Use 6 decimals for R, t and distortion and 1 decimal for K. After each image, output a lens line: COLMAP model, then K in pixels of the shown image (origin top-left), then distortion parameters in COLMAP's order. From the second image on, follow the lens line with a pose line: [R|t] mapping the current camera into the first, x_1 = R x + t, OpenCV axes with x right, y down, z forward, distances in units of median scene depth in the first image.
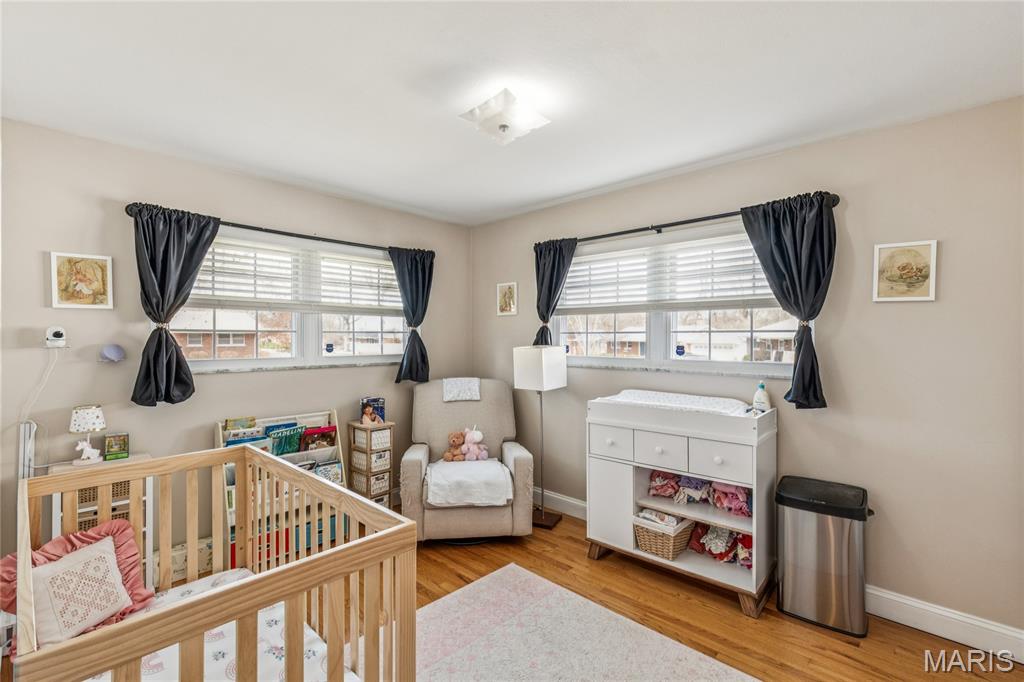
lens RADIAL K [[456.4, 0, 515.3], [0, 456.4, 337.3], [0, 0, 1]] dist [-0.005017, -0.000115]
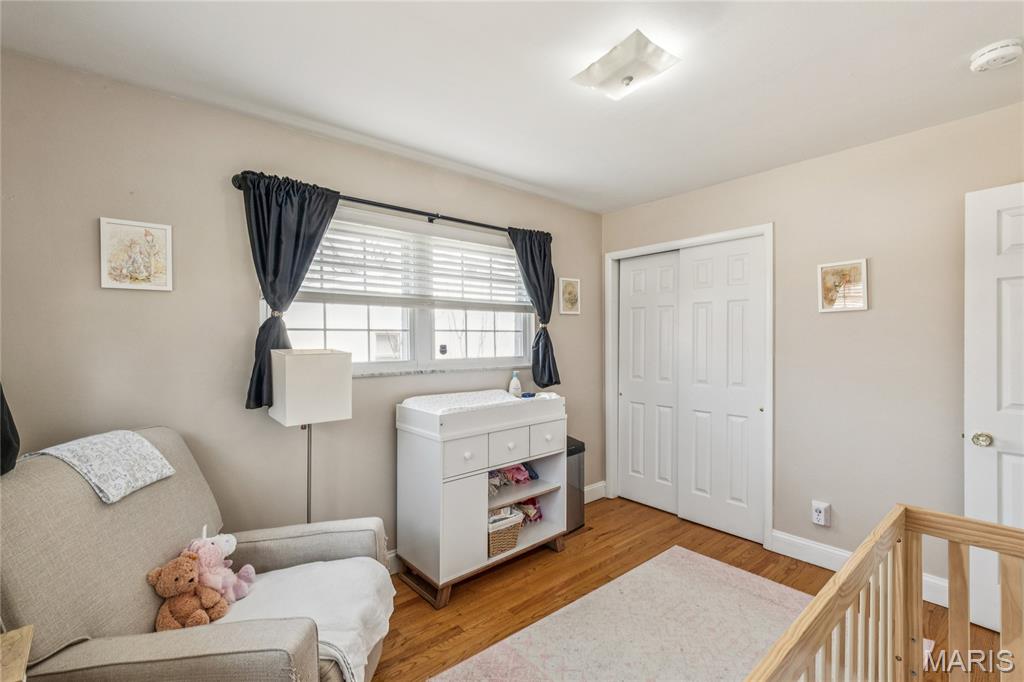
lens RADIAL K [[456.4, 0, 515.7], [0, 456.4, 336.4], [0, 0, 1]] dist [-0.005017, -0.000115]
pose [[0.113368, -0.012312, 0.993477, -0.614259], [-0.010309, 0.999855, 0.013567, -0.014653], [-0.993500, -0.011779, 0.113224, 0.767254]]
